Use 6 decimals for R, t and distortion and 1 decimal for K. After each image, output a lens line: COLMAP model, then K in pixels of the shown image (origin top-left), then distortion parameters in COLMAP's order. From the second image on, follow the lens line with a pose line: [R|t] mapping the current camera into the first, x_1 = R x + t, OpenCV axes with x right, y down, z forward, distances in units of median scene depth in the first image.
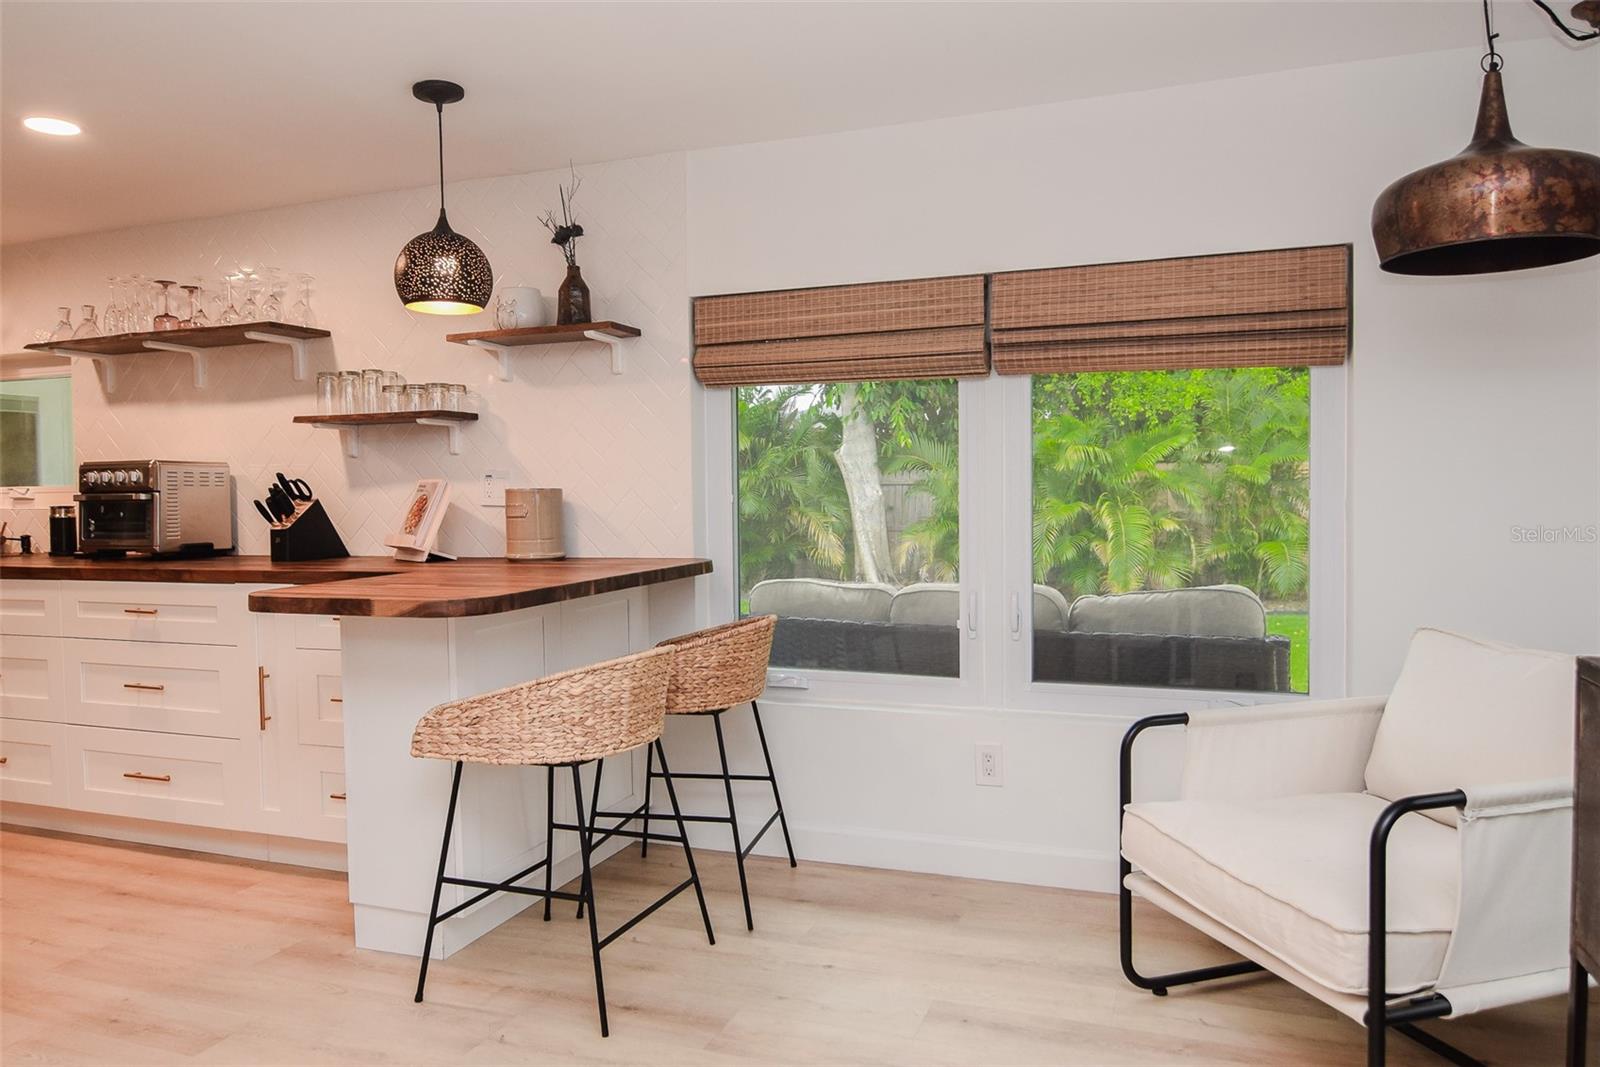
lens RADIAL K [[1114.0, 0, 800.0], [0, 1114.0, 533.5], [0, 0, 1]] dist [-0.004842, -0.005477]
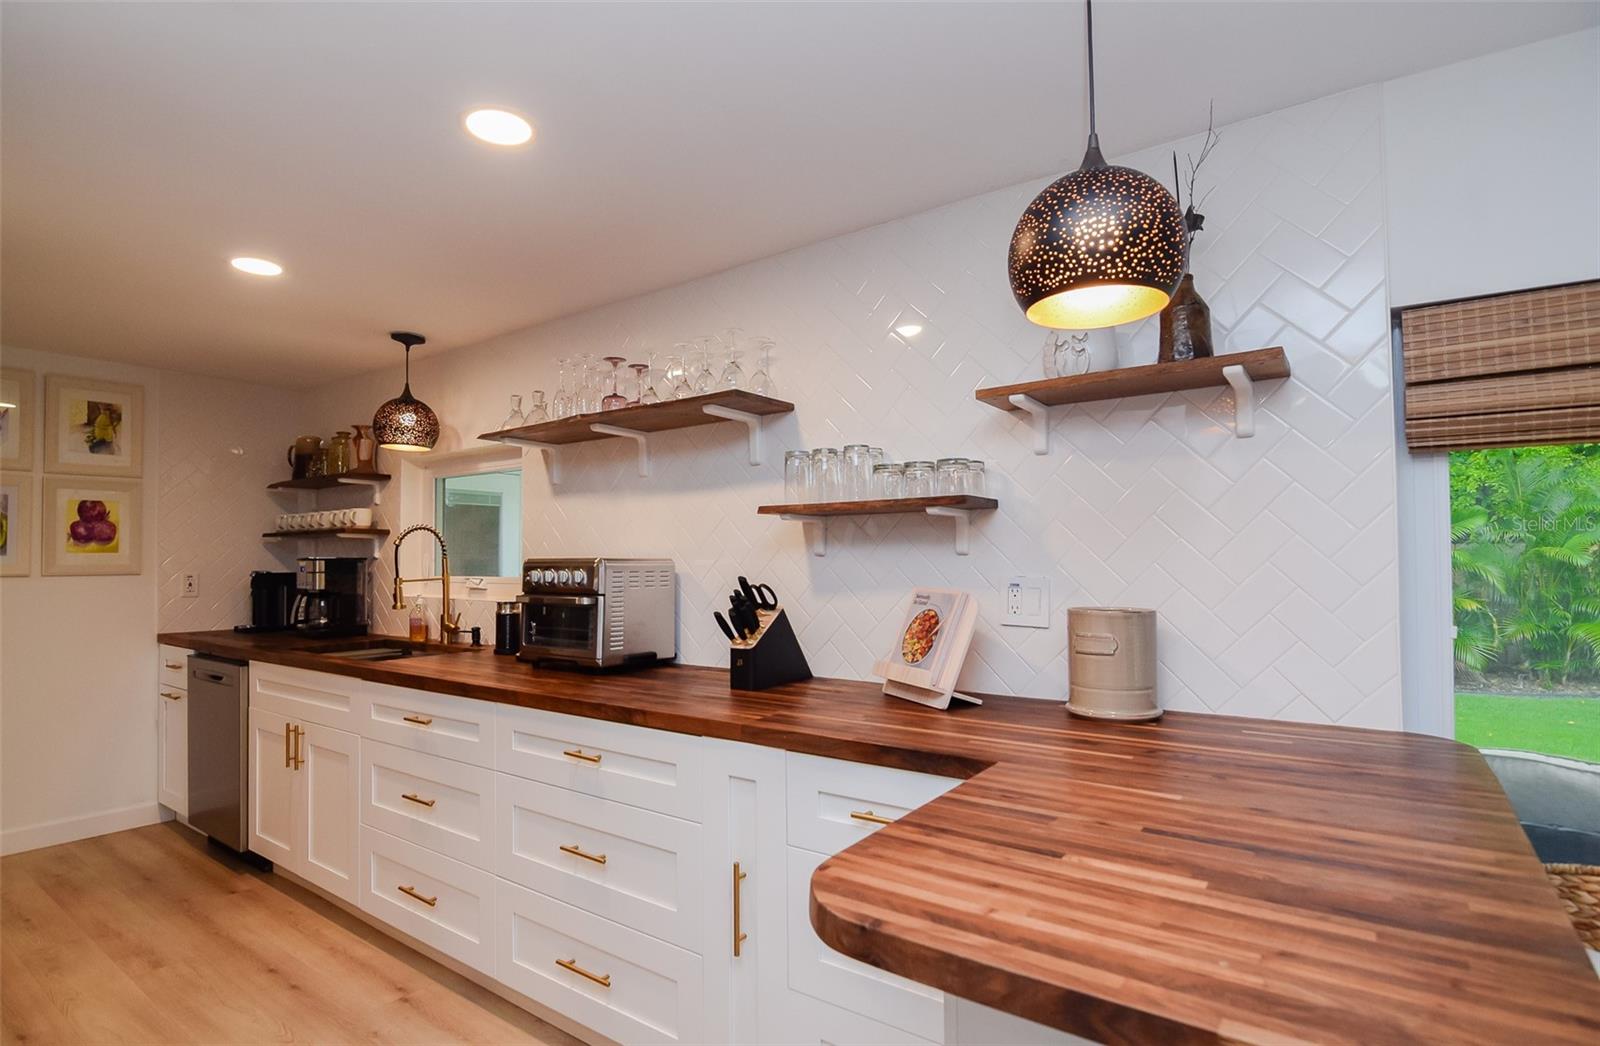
lens RADIAL K [[822.7, 0, 790.6], [0, 822.7, 542.8], [0, 0, 1]] dist [0.000182, -0.009768]
pose [[0.962396, 0.001390, -0.271645, -0.273775], [-0.017397, 0.998249, -0.056530, -0.045859], [0.271091, 0.059130, 0.960736, 0.440434]]
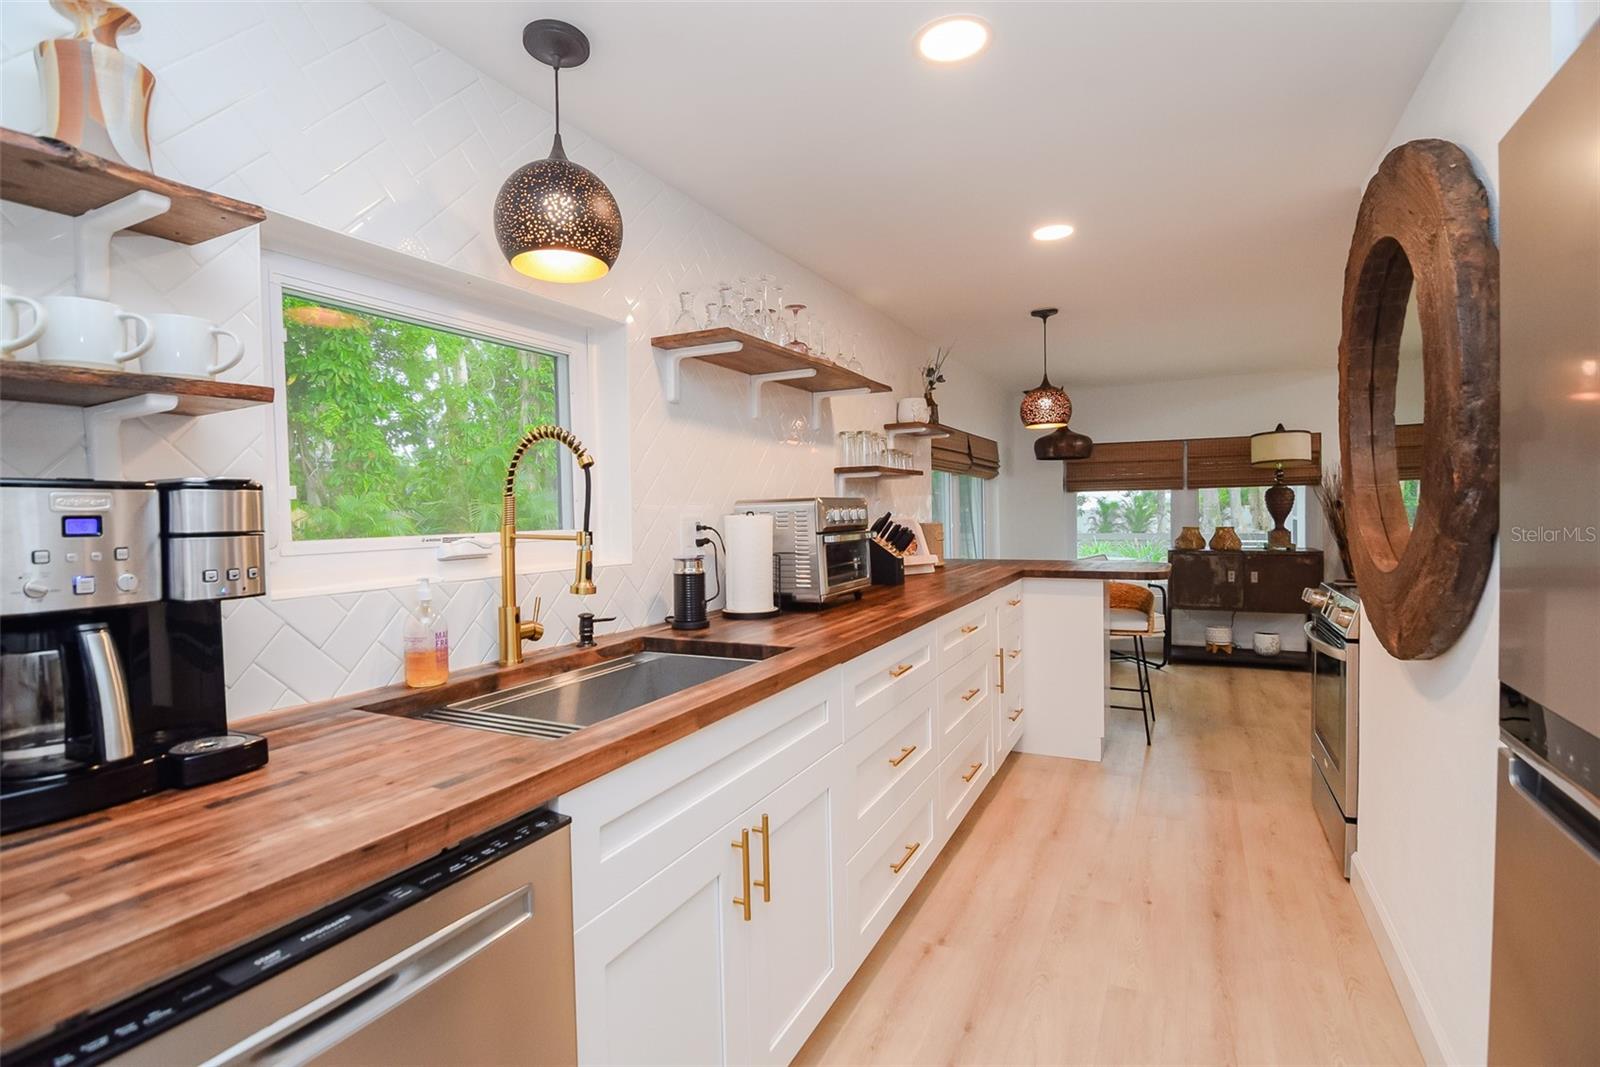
lens RADIAL K [[781.5, 0, 800.0], [0, 781.5, 533.5], [0, 0, 1]] dist [-0.000283, -0.000306]
pose [[0.093134, -0.021101, 0.995430, -1.320350], [0.053911, 0.998416, 0.016120, -0.050304], [-0.994193, 0.052164, 0.094124, 1.018667]]
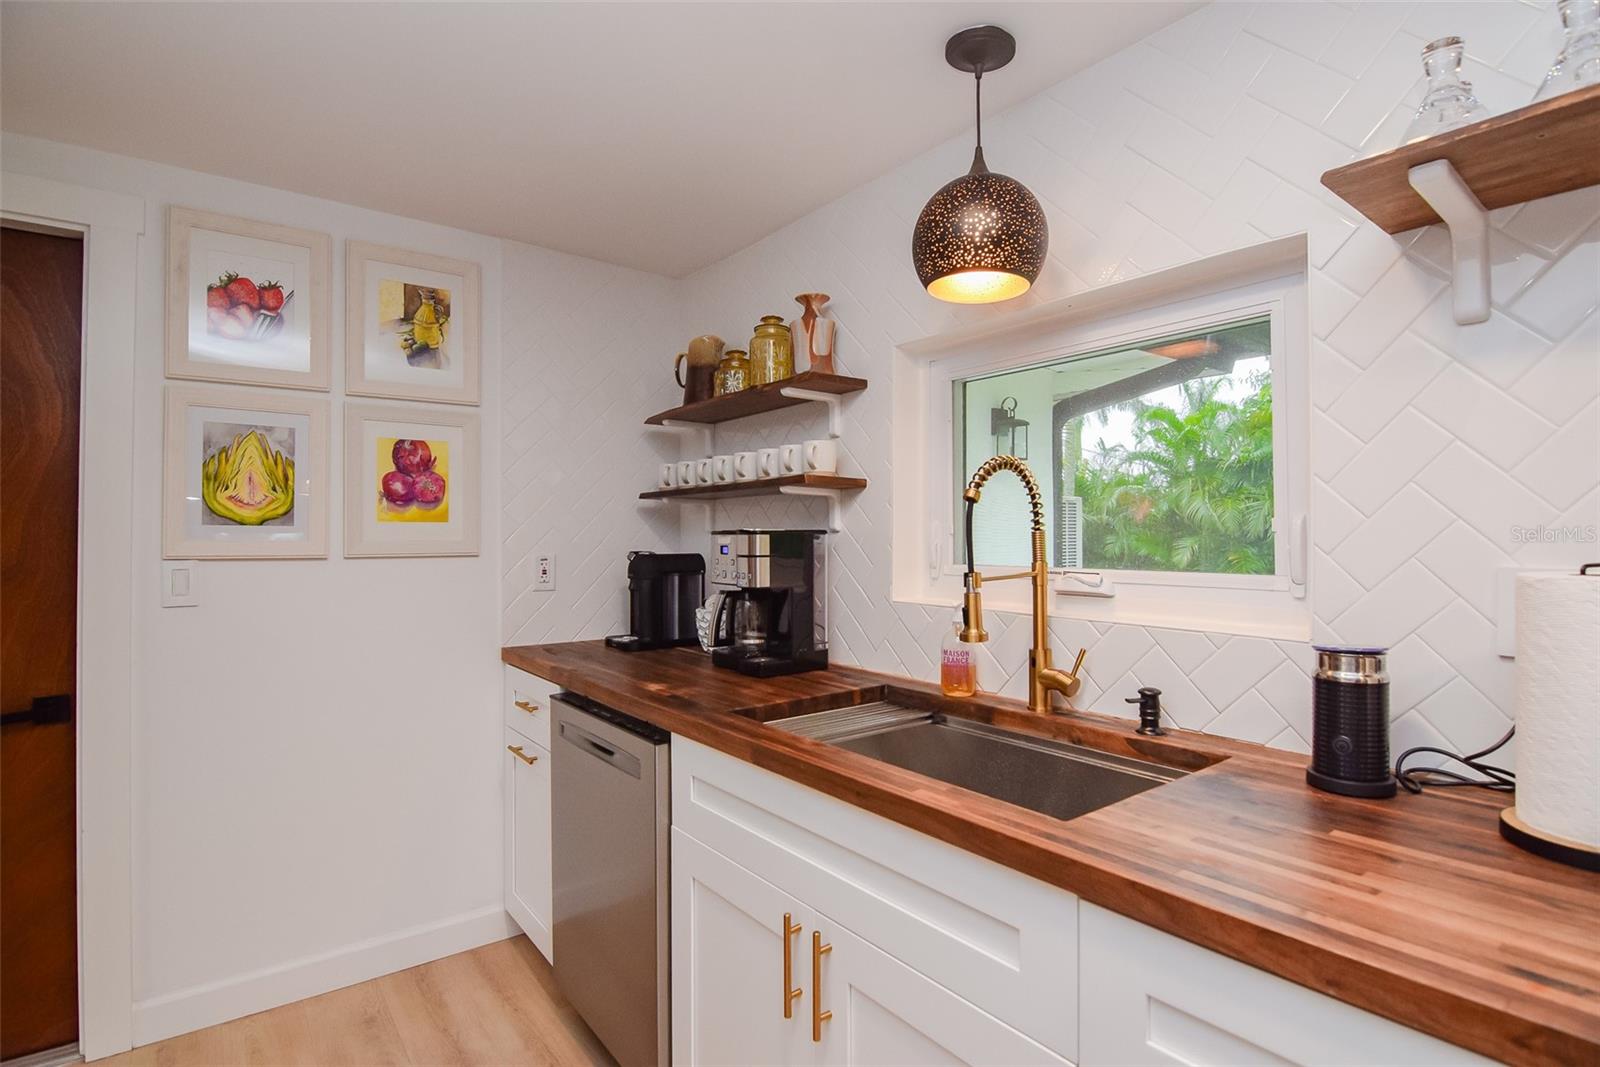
lens RADIAL K [[781.5, 0, 800.0], [0, 781.5, 533.5], [0, 0, 1]] dist [-0.000283, -0.000306]
pose [[0.853759, 0.006515, -0.520628, -0.789031], [-0.028462, 0.999011, -0.034172, -0.054350], [0.519890, 0.043993, 0.853100, 0.806085]]
